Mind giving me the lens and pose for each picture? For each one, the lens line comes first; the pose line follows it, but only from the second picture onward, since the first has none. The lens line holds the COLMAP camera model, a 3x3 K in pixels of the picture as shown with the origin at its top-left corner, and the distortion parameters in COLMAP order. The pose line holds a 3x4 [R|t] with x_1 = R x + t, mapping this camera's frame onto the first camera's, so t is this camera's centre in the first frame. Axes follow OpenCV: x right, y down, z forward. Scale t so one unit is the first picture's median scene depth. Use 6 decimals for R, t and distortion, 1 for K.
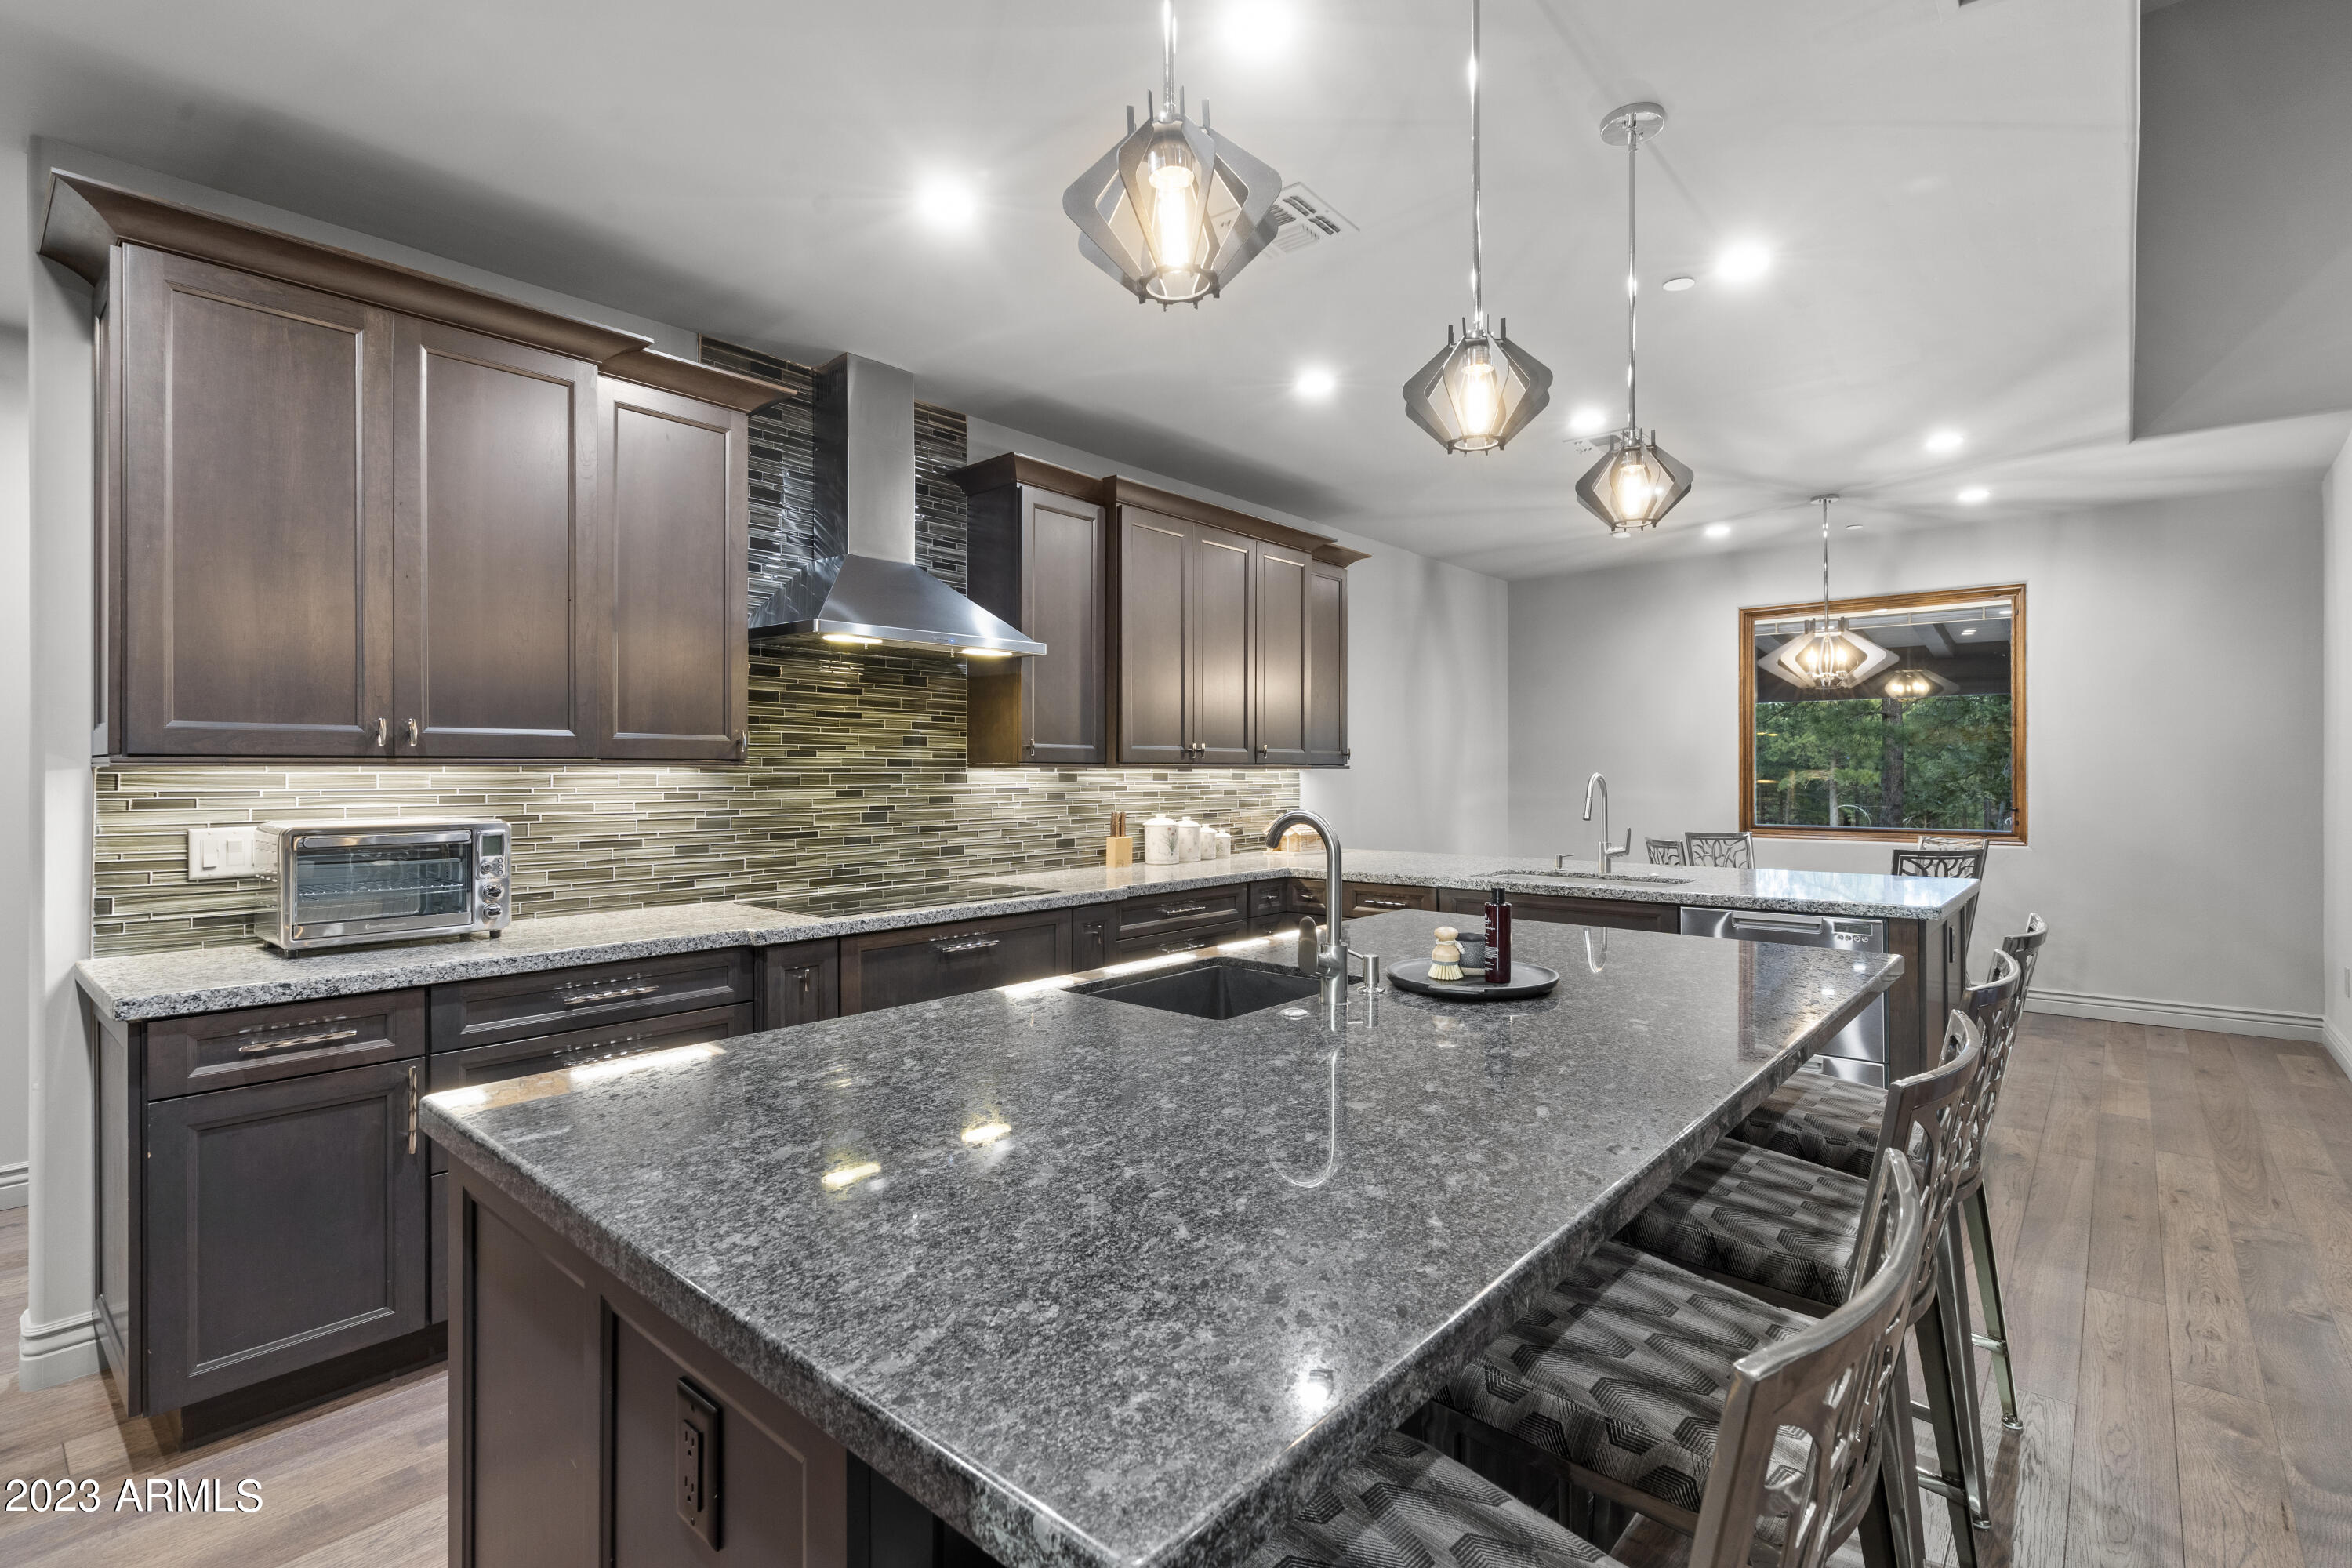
lens RADIAL K [[1070.1, 0, 1165.3], [0, 1070.1, 781.6], [0, 0, 1]] dist [-0.007542, 0.003494]
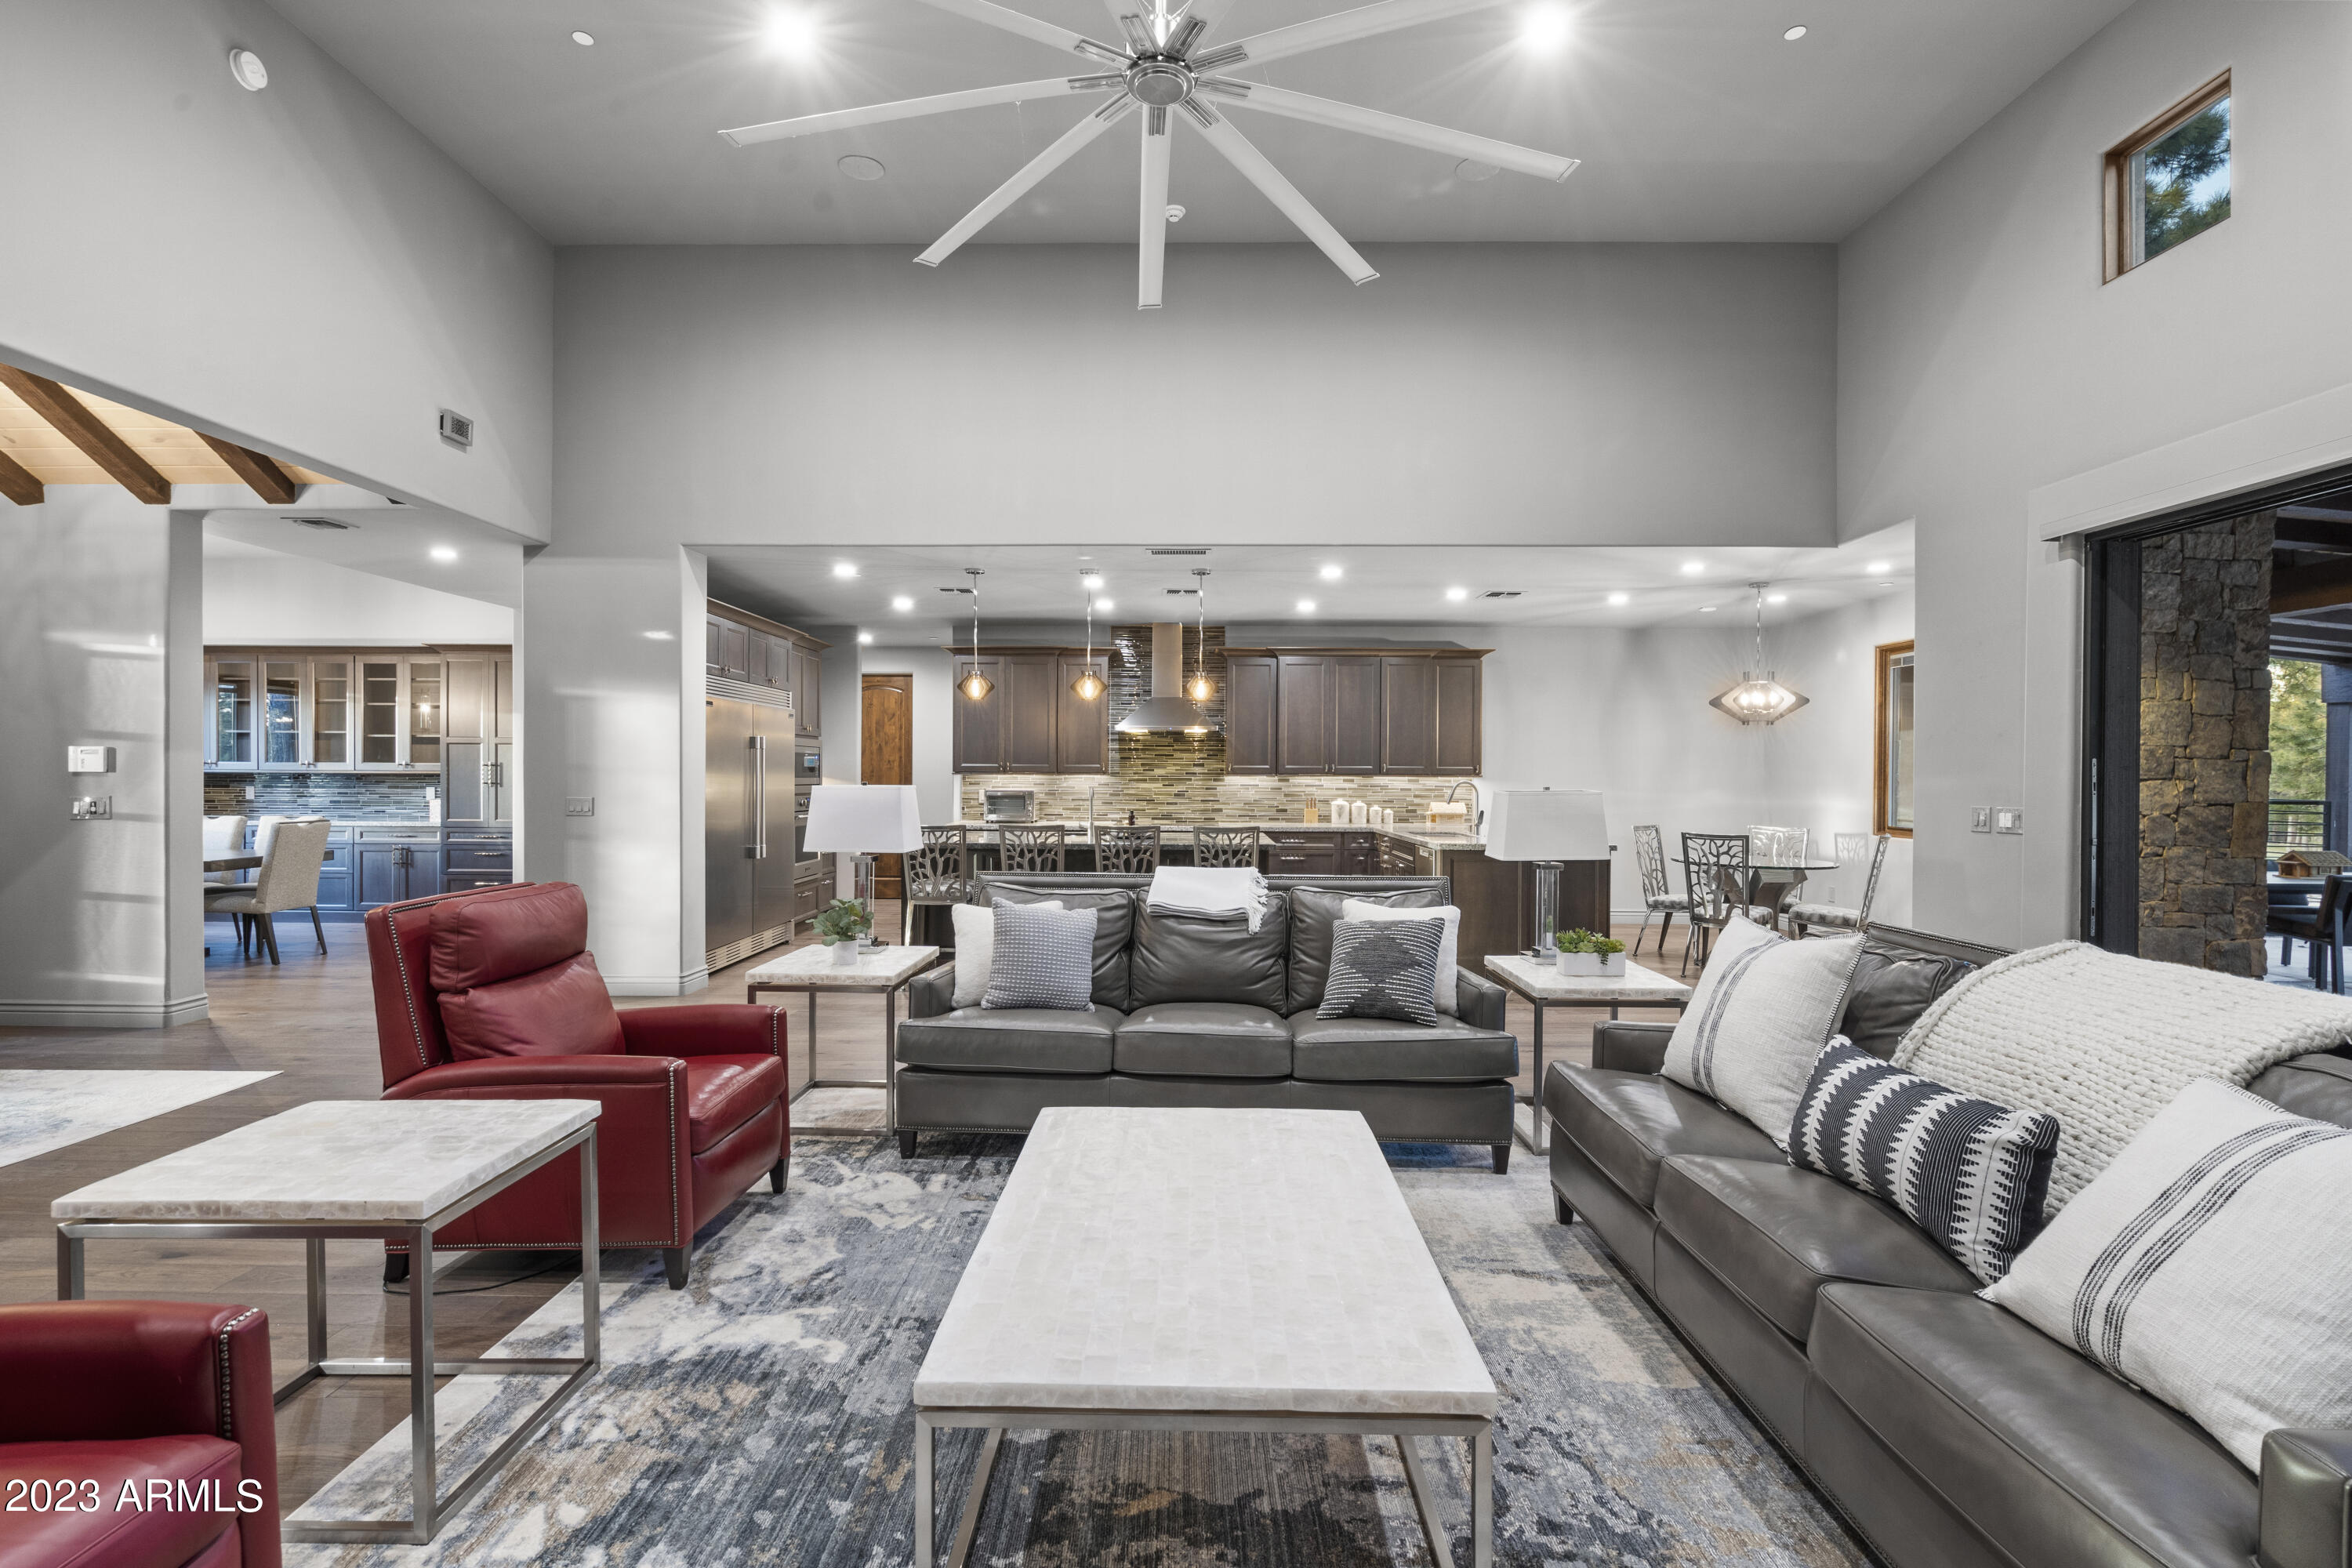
lens RADIAL K [[1070.1, 0, 1172.0], [0, 1070.1, 779.8], [0, 0, 1]] dist [-0.007542, 0.003494]
pose [[0.647428, 0.008029, -0.762085, 1.677297], [-0.011791, 0.999930, 0.000518, -0.003696], [0.762036, 0.008651, 0.647477, -0.667650]]
